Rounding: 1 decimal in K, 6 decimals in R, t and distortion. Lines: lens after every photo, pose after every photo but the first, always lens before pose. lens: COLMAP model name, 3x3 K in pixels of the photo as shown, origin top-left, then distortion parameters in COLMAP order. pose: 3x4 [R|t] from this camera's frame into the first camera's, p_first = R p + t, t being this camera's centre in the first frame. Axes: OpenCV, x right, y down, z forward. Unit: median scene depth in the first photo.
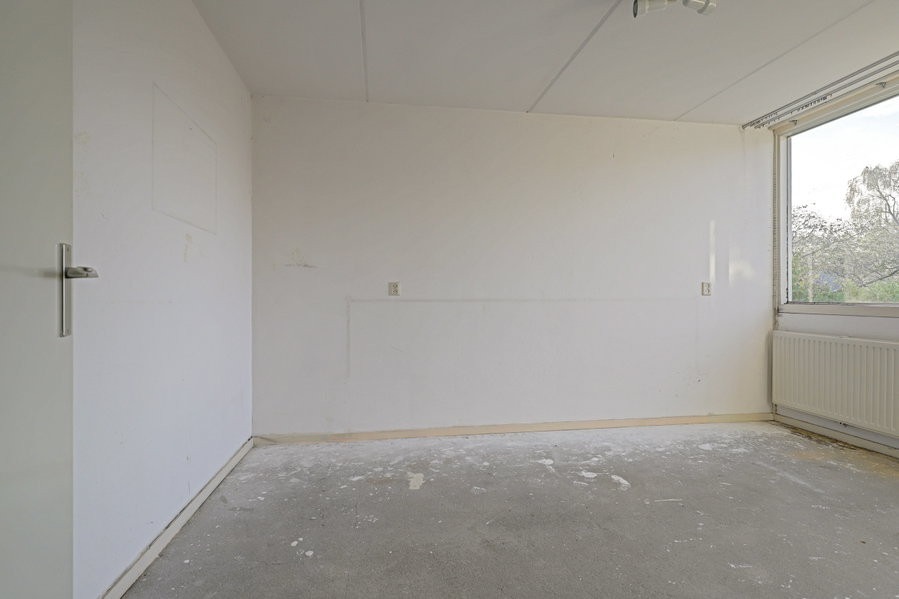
lens RADIAL K [[446.8, 0, 448.5], [0, 446.8, 297.6], [0, 0, 1]] dist [0.002558, -0.000758]
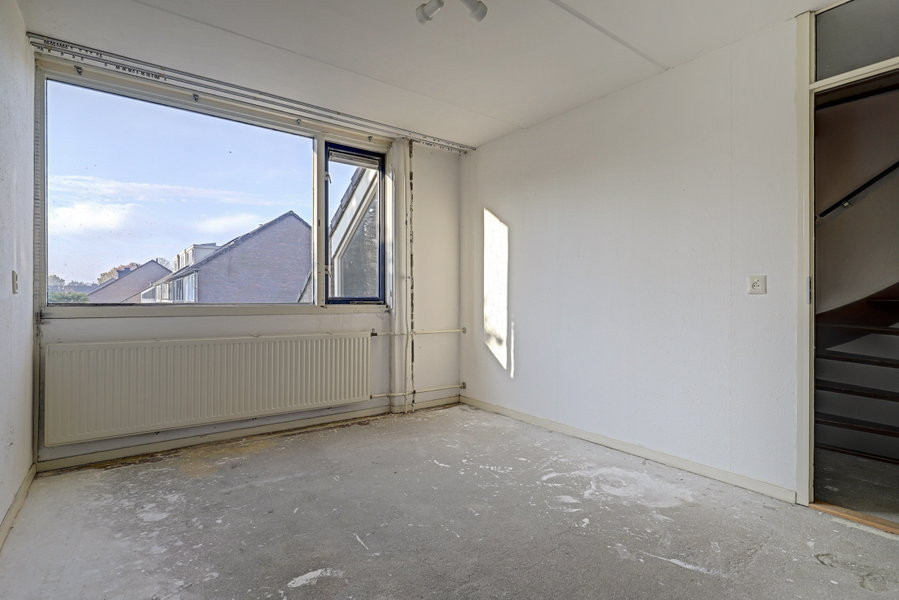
lens RADIAL K [[446.8, 0, 442.5], [0, 446.8, 301.5], [0, 0, 1]] dist [0.002558, -0.000758]
pose [[-0.460258, -0.006044, 0.887765, -0.249711], [0.000149, 0.999976, 0.006885, 0.001366], [-0.887785, 0.003301, -0.460246, 0.995377]]
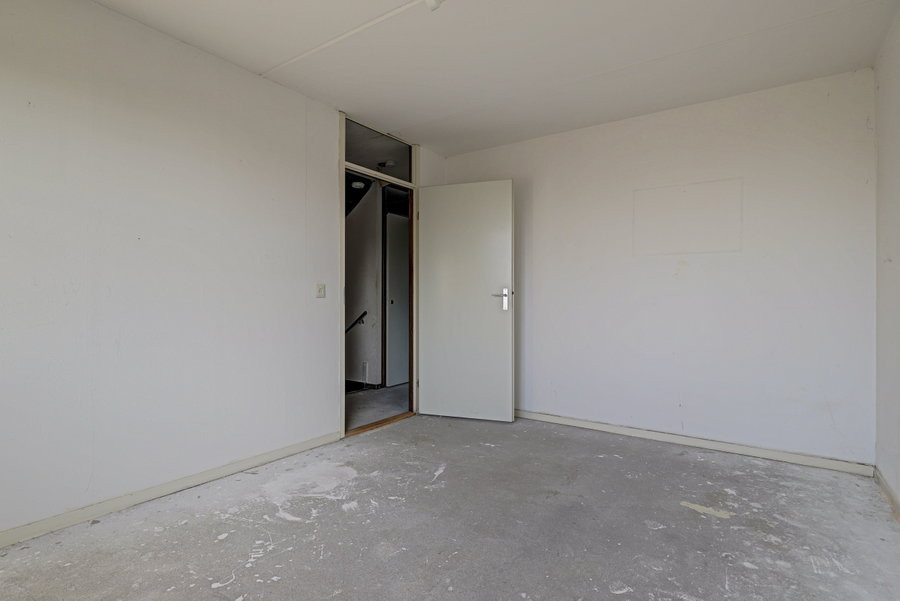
lens RADIAL K [[453.2, 0, 450.5], [0, 453.2, 297.8], [0, 0, 1]] dist [-0.006715, 0.001727]
pose [[-0.686722, -0.010403, -0.726846, 0.819256], [-0.005394, 0.999943, -0.009215, 0.002302], [0.726900, -0.002408, -0.686739, 1.103853]]
